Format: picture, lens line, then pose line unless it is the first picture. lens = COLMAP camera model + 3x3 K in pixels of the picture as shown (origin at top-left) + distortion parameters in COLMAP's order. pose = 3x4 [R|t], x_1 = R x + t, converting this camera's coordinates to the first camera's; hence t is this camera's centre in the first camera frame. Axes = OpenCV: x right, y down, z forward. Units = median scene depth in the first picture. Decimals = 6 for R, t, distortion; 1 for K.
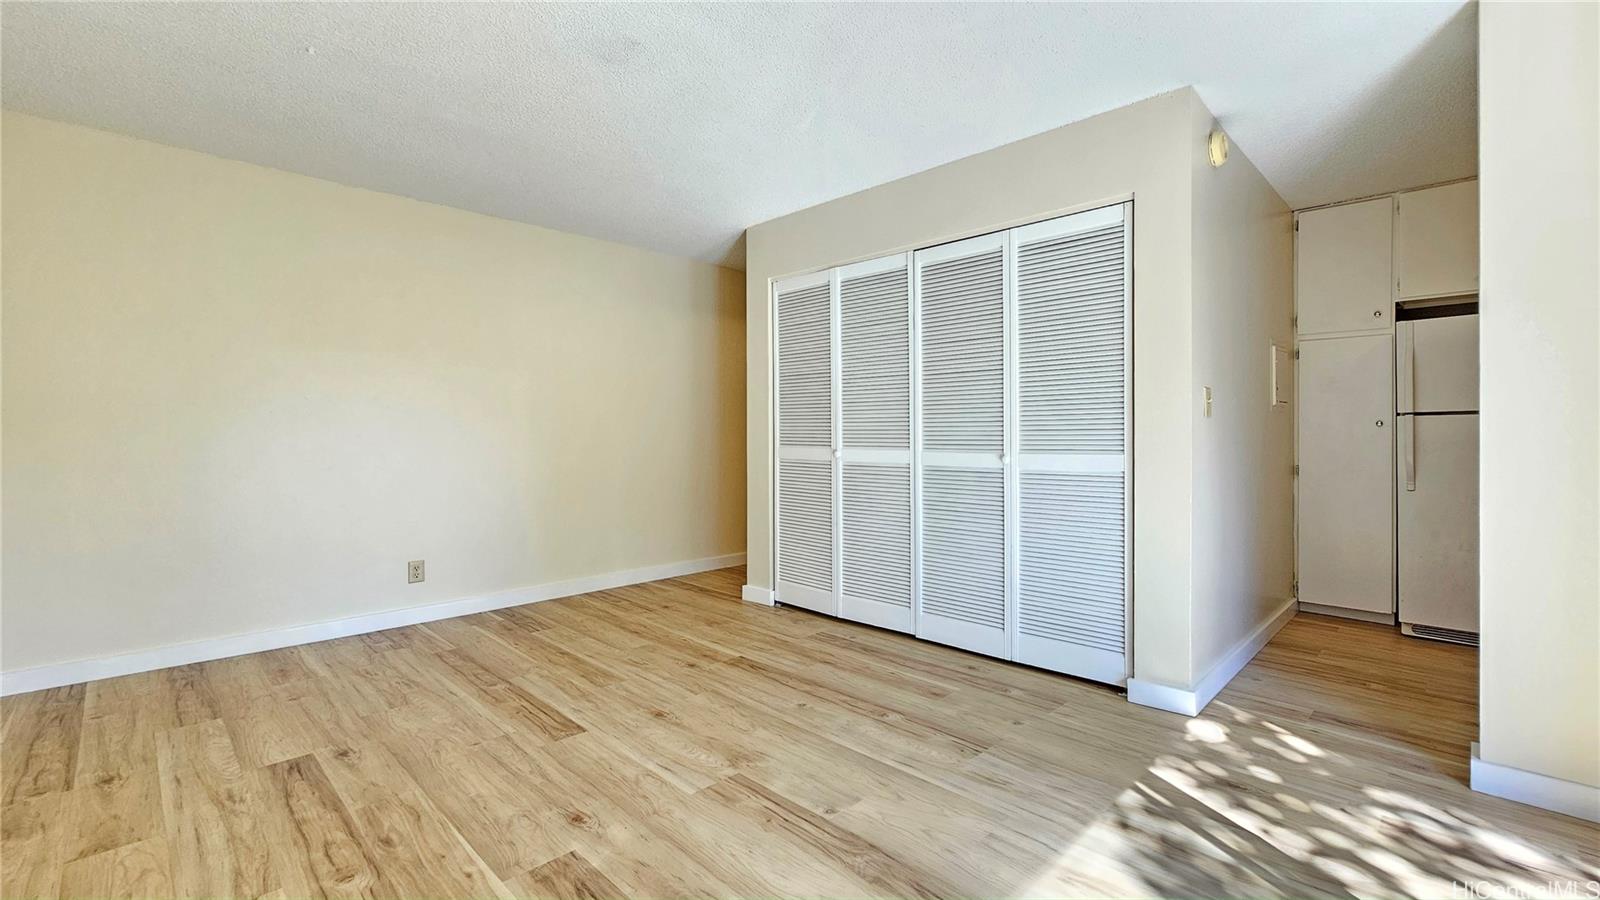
lens RADIAL K [[661.3, 0, 833.8], [0, 661.3, 446.1], [0, 0, 1]] dist [-0.002778, -0.001177]
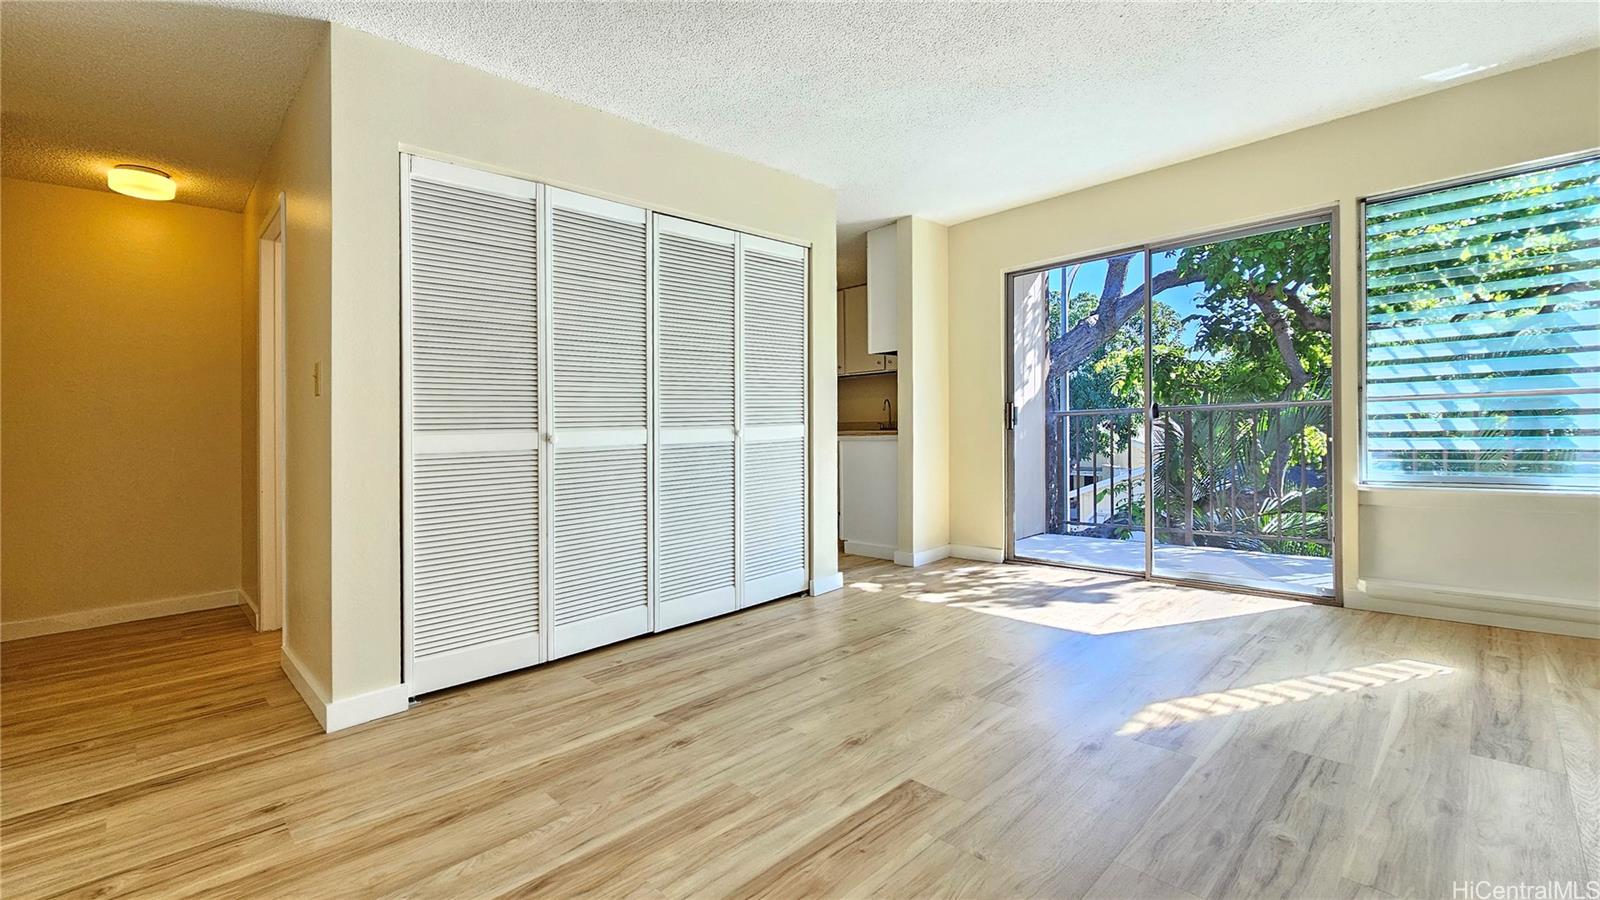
lens RADIAL K [[661.3, 0, 803.4], [0, 661.3, 453.5], [0, 0, 1]] dist [-0.002778, -0.001177]
pose [[0.056131, -0.040434, 0.997604, -0.904278], [0.050831, 0.998000, 0.037590, 0.018566], [-0.997129, 0.048599, 0.058074, 0.854674]]
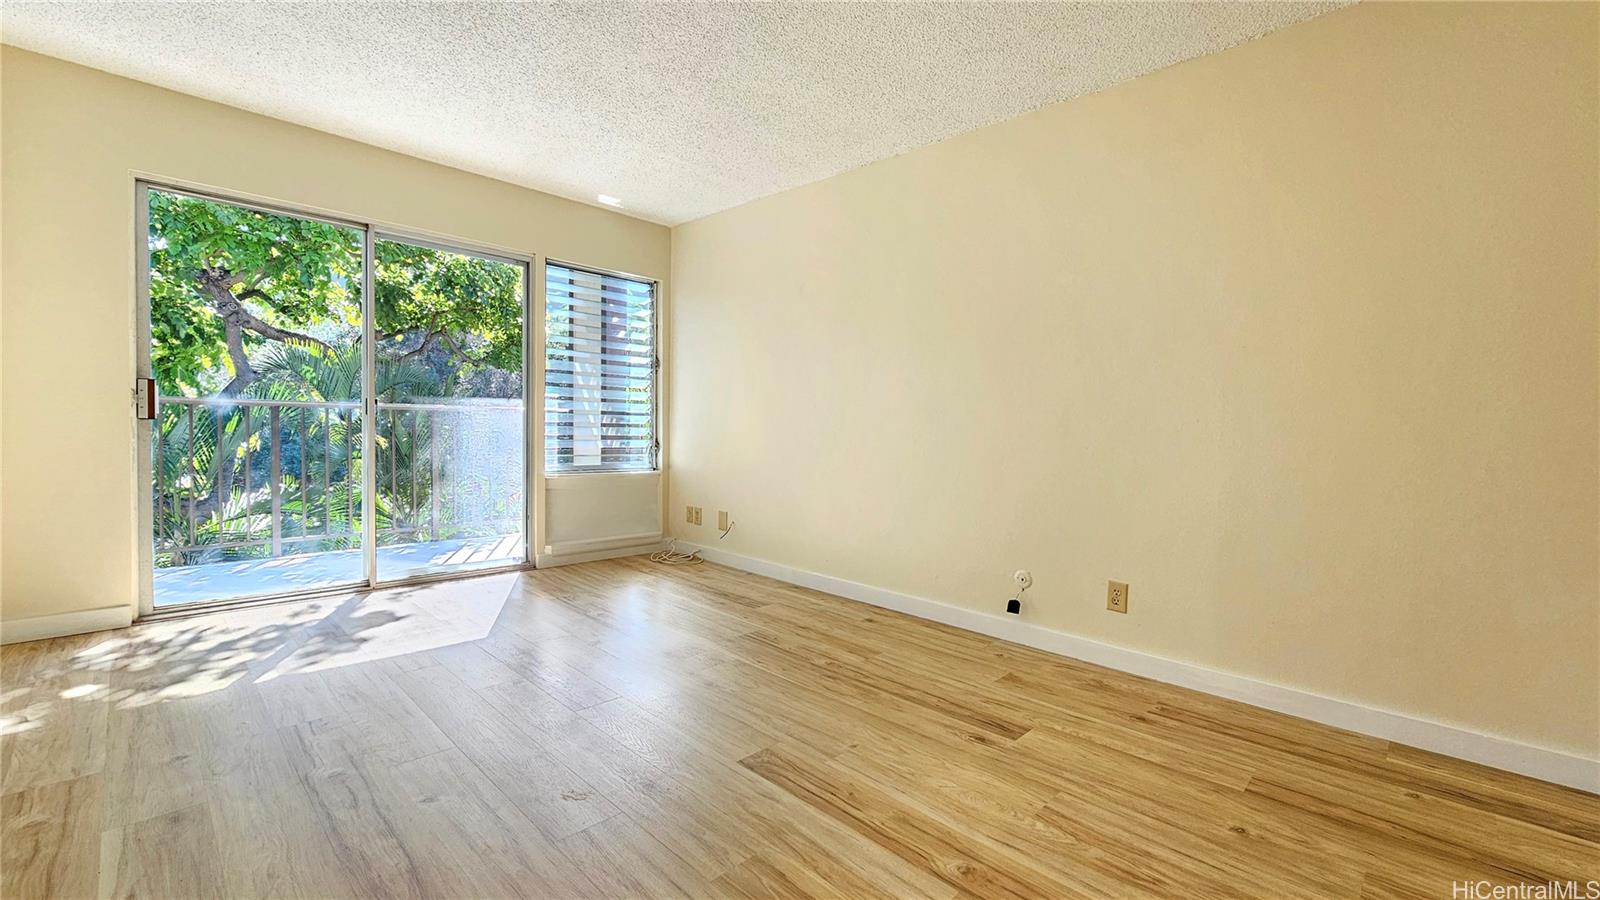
lens RADIAL K [[661.3, 0, 796.4], [0, 661.3, 439.5], [0, 0, 1]] dist [-0.002778, -0.001177]
pose [[-0.998844, -0.034105, 0.033871, -0.369131], [-0.032863, 0.998791, 0.036572, 0.011351], [-0.035078, 0.035417, -0.998757, 1.429373]]
